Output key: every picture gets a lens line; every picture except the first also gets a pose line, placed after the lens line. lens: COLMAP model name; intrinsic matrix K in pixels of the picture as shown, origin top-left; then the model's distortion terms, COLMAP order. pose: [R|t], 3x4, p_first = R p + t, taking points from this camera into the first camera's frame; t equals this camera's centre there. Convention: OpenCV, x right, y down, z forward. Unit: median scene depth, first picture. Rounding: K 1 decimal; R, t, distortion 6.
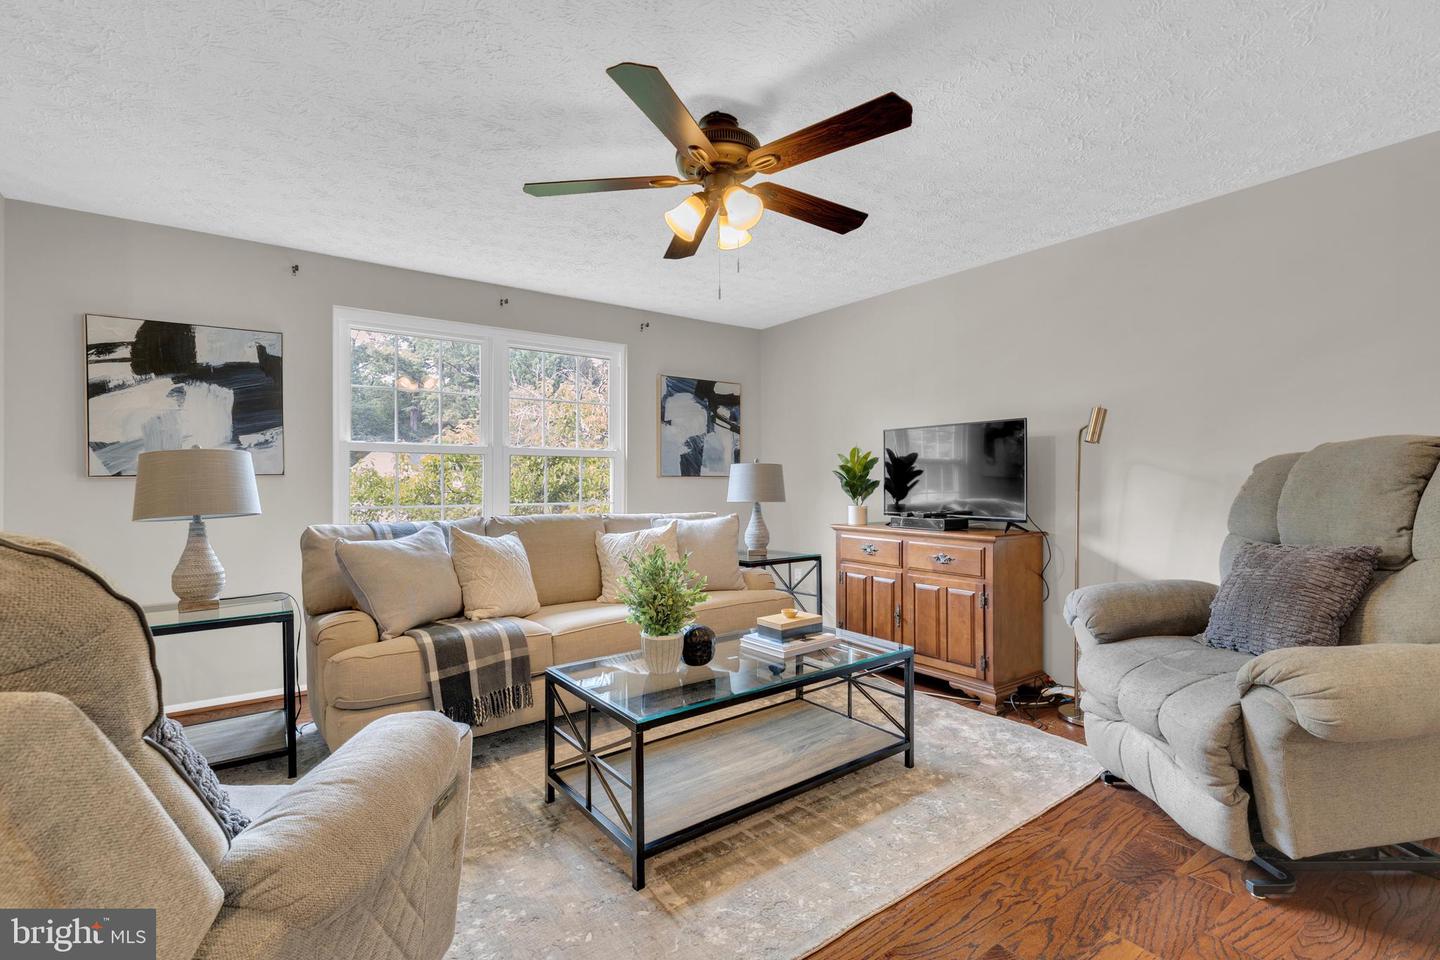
lens RADIAL K [[653.7, 0, 716.1], [0, 653.7, 483.5], [0, 0, 1]] dist [0.004684, 0.000024]
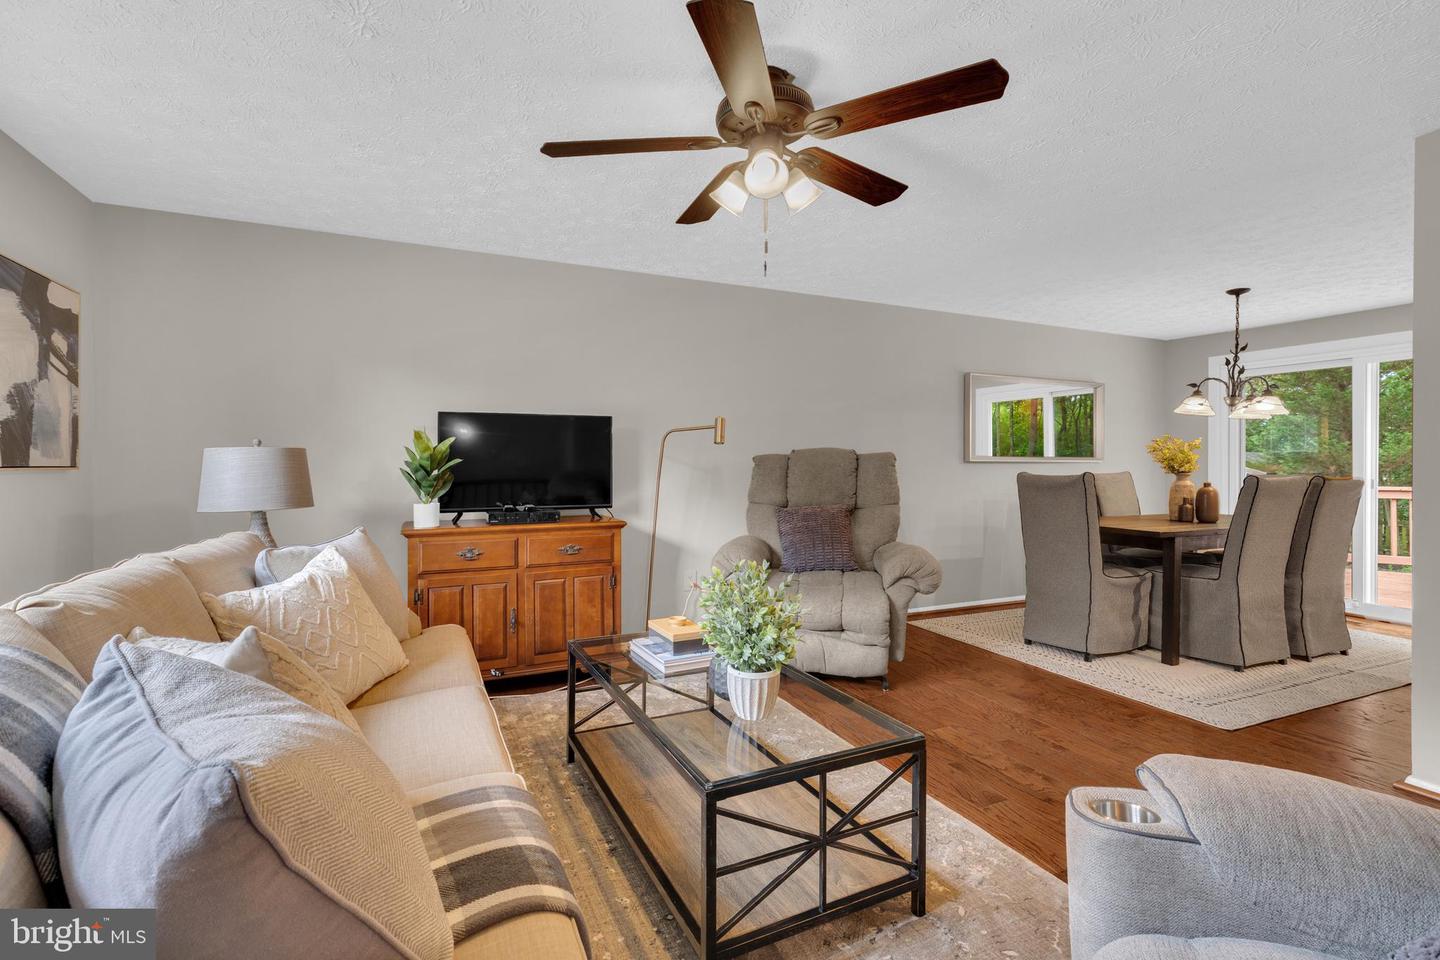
lens RADIAL K [[653.7, 0, 727.1], [0, 653.7, 466.6], [0, 0, 1]] dist [0.004684, 0.000024]
pose [[0.198780, -0.008455, 0.980008, -0.400000], [0.006008, 0.999955, 0.007409, -0.012033], [-0.980026, 0.004416, 0.198822, 0.390518]]
